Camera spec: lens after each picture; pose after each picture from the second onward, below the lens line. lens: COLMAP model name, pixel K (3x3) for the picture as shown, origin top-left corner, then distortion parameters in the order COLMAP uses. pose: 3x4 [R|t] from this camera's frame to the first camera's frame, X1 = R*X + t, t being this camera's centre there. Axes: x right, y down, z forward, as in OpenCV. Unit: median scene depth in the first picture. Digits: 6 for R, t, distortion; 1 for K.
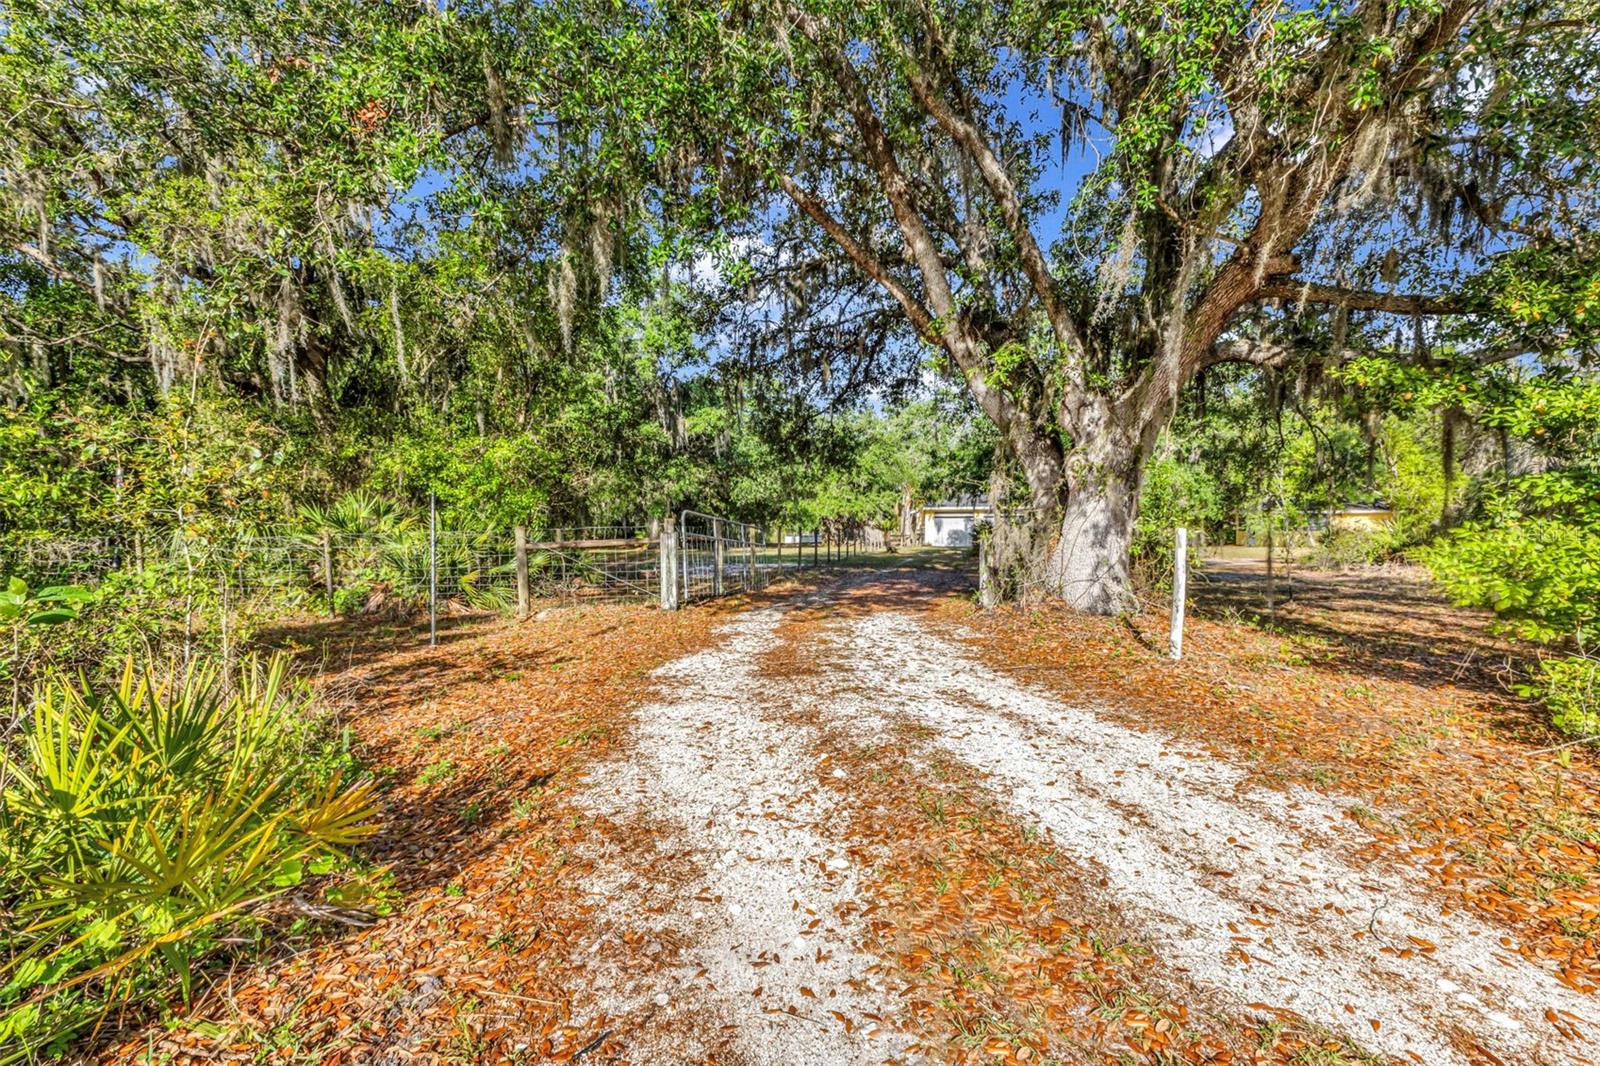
lens RADIAL K [[708.9, 0, 799.4], [0, 708.9, 533.3], [0, 0, 1]] dist [0.000978, 0.000467]
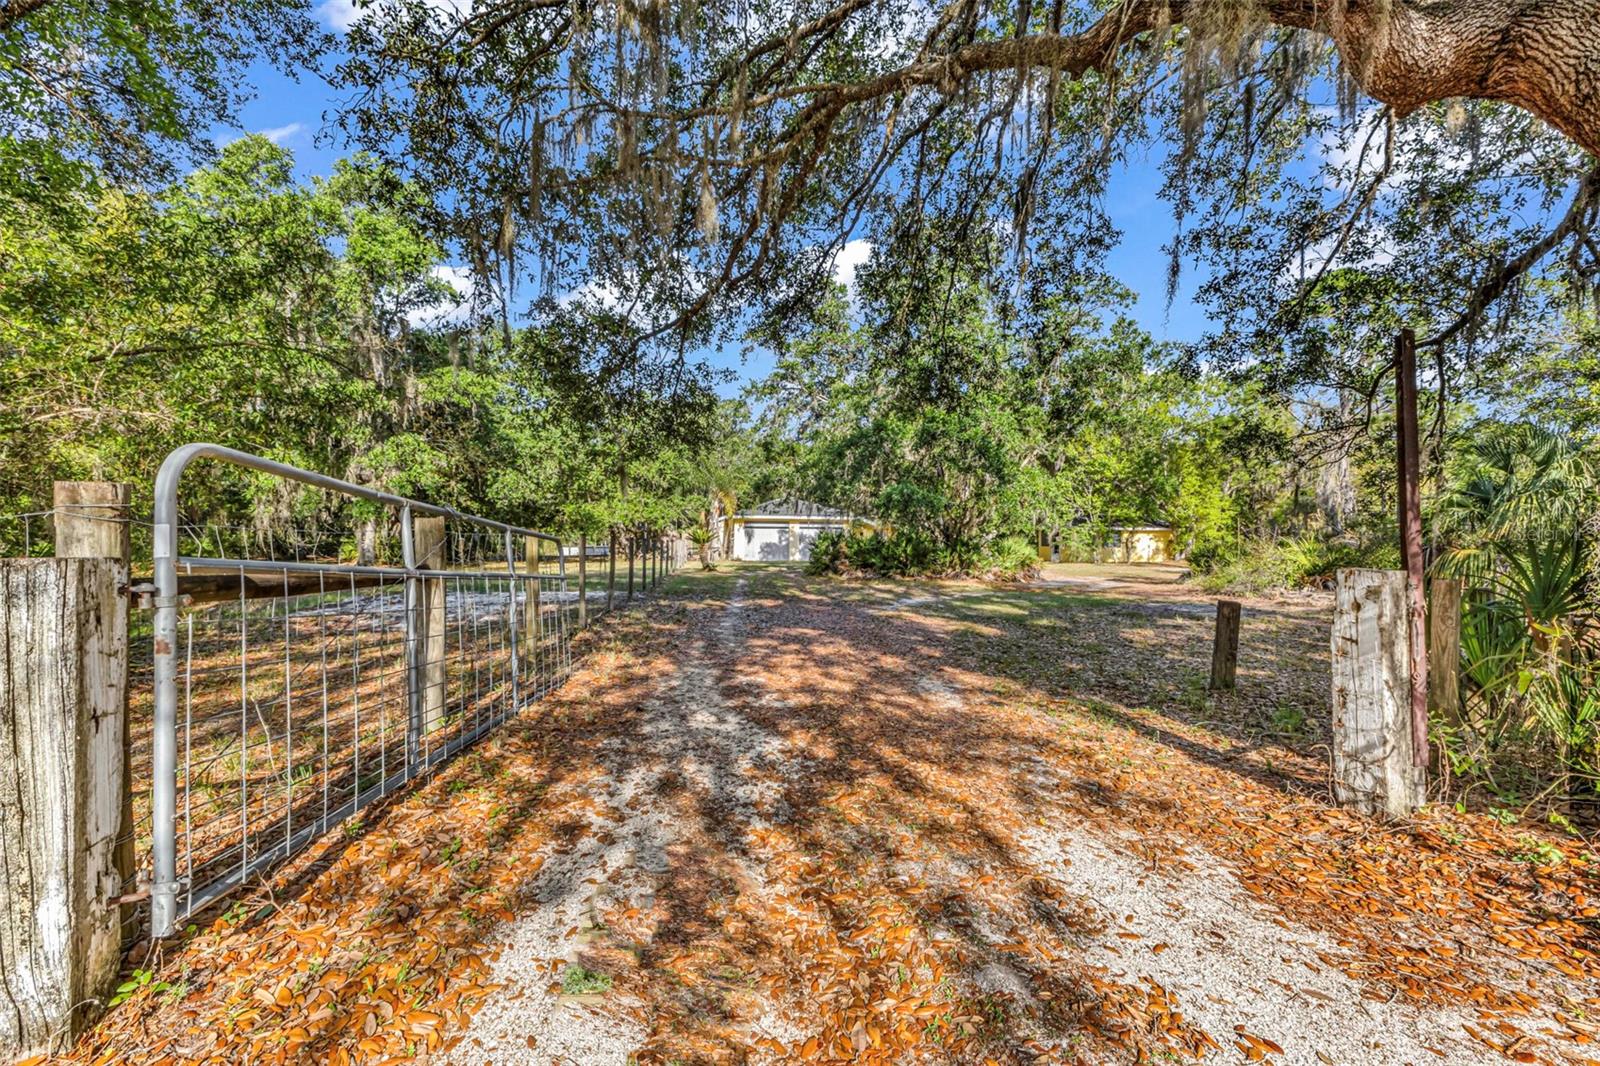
lens RADIAL K [[708.9, 0, 802.1], [0, 708.9, 537.8], [0, 0, 1]] dist [0.000978, 0.000467]
pose [[0.949670, 0.012352, 0.313007, -0.017151], [-0.009863, 0.999906, -0.009535, -0.002706], [-0.313096, 0.005968, 0.949703, 0.202713]]
